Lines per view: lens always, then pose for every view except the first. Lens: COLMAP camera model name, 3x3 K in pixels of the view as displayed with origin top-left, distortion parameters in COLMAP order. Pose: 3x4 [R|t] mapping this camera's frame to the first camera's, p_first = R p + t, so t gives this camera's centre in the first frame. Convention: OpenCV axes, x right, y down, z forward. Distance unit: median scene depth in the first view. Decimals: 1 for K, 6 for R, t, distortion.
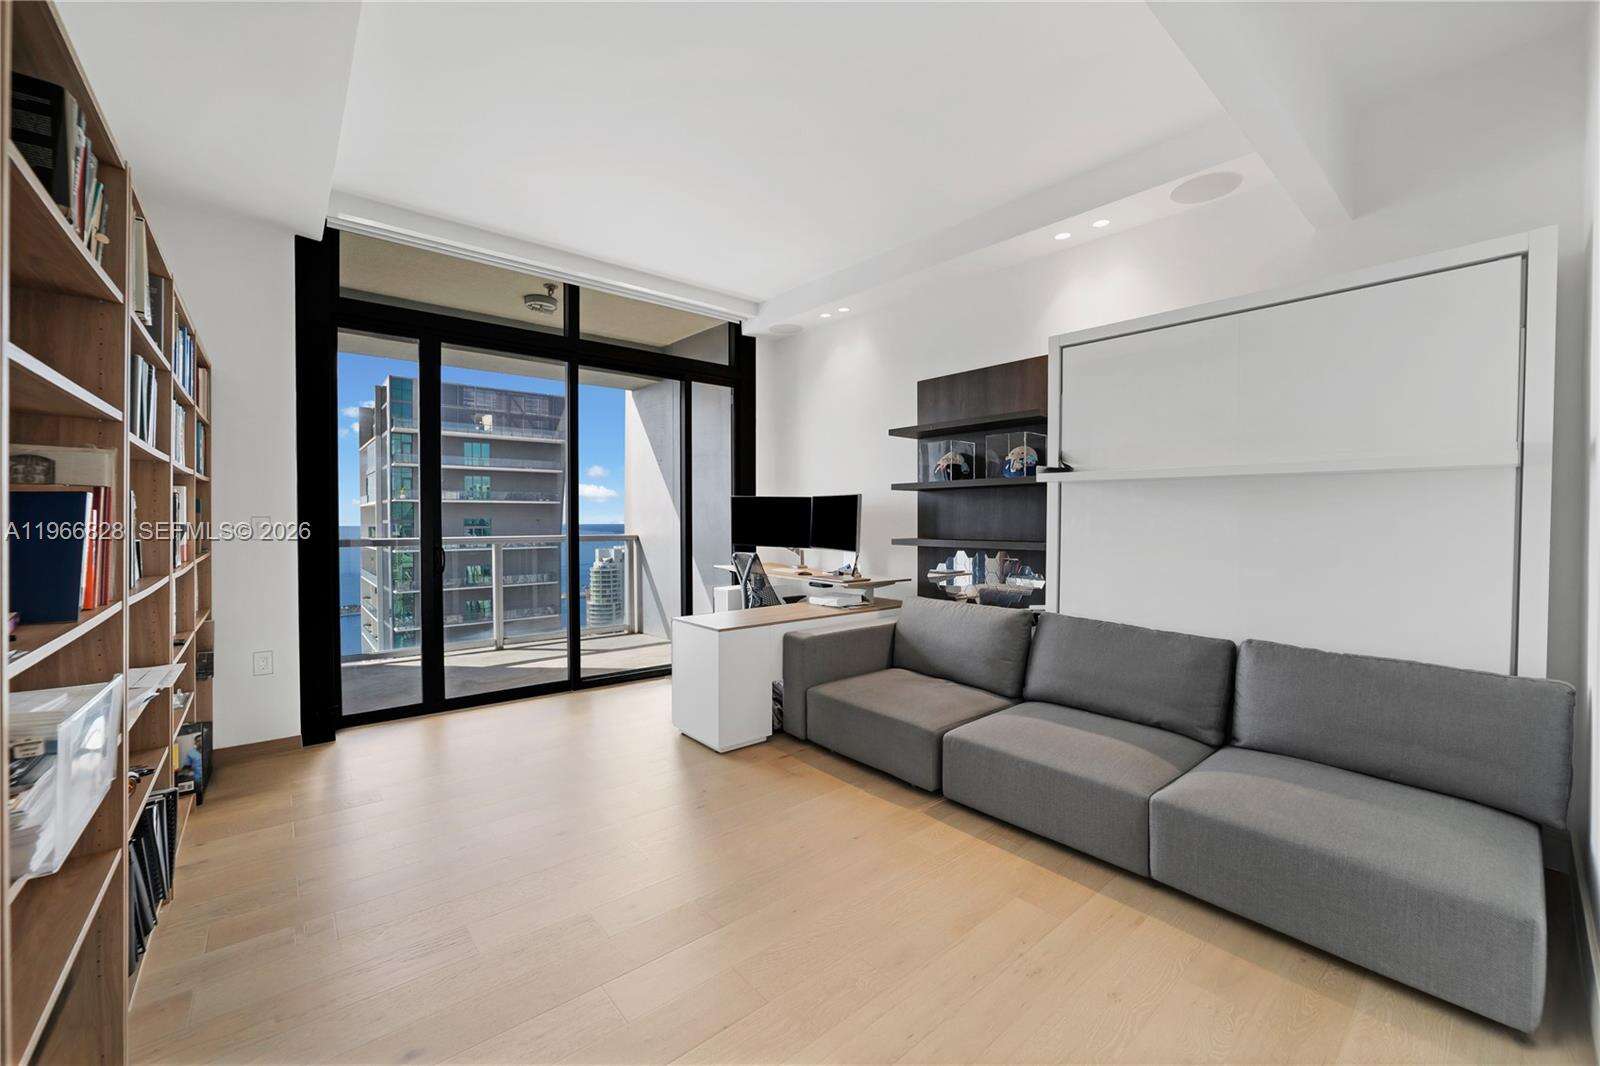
lens RADIAL K [[626.5, 0, 774.7], [0, 626.5, 528.0], [0, 0, 1]] dist [-0.025432, 0.006731]
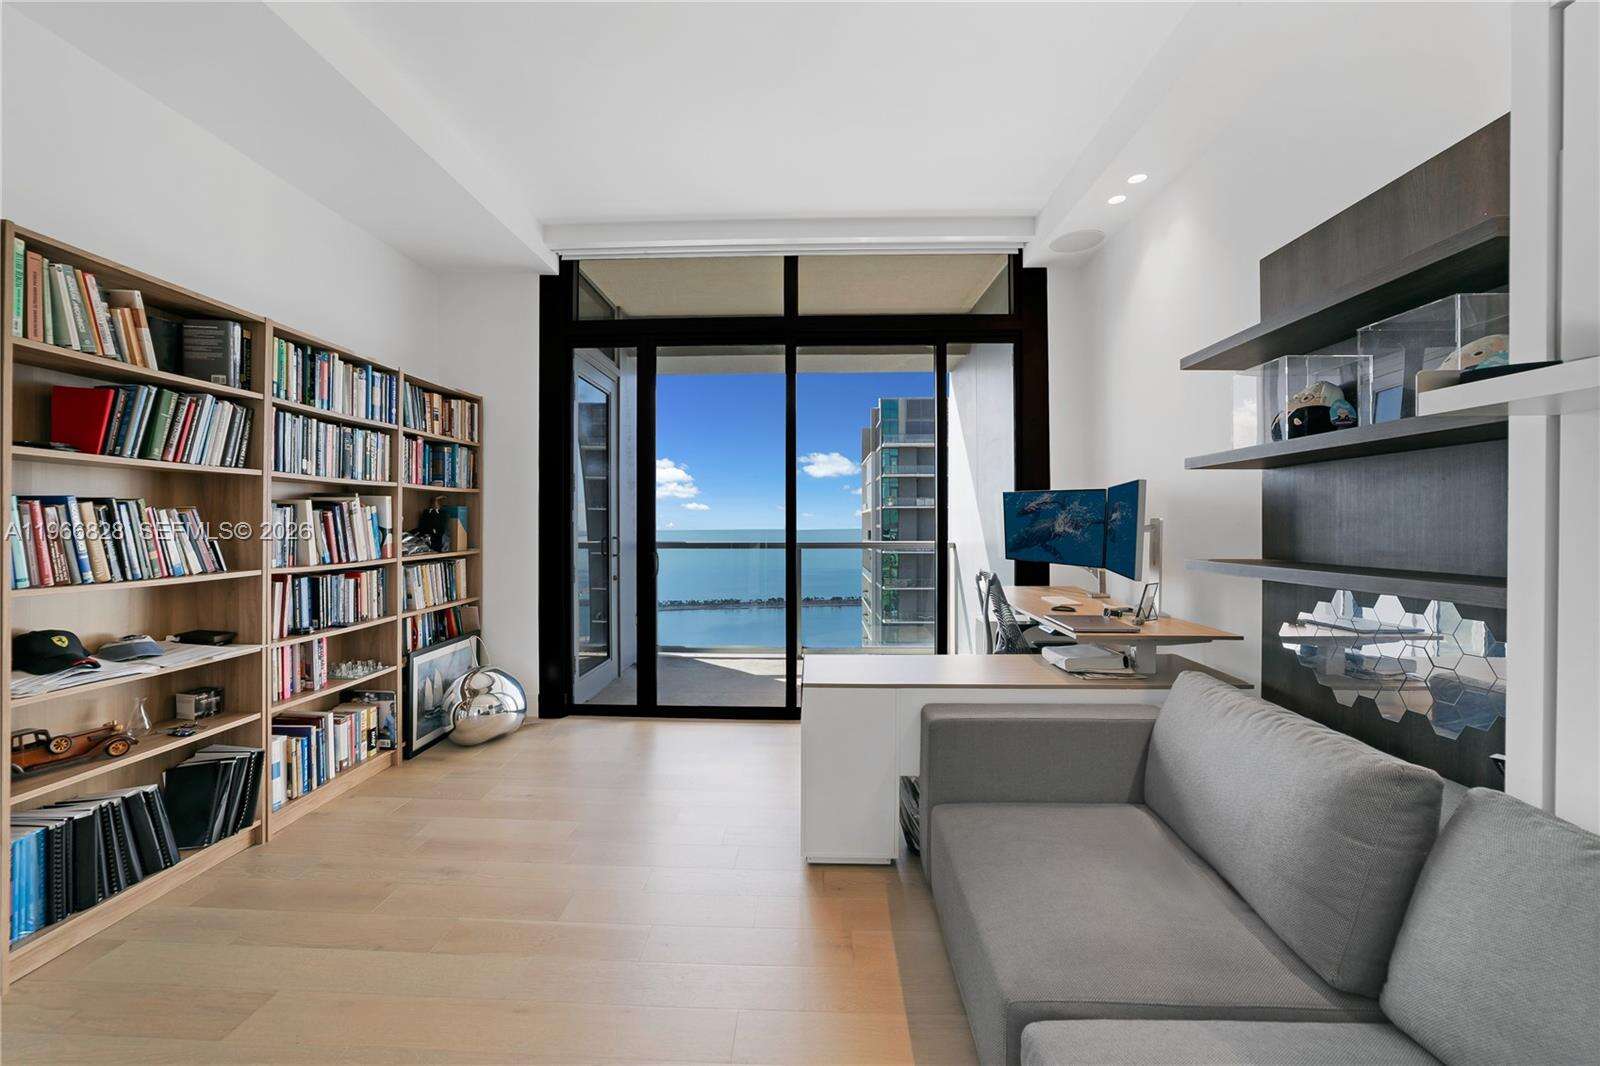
lens RADIAL K [[626.5, 0, 791.3], [0, 626.5, 523.2], [0, 0, 1]] dist [-0.025432, 0.006731]
pose [[0.757605, -0.000409, -0.652713, 0.268021], [-0.009650, 0.999883, -0.011827, -0.004501], [0.652641, 0.015259, 0.757513, 0.358745]]
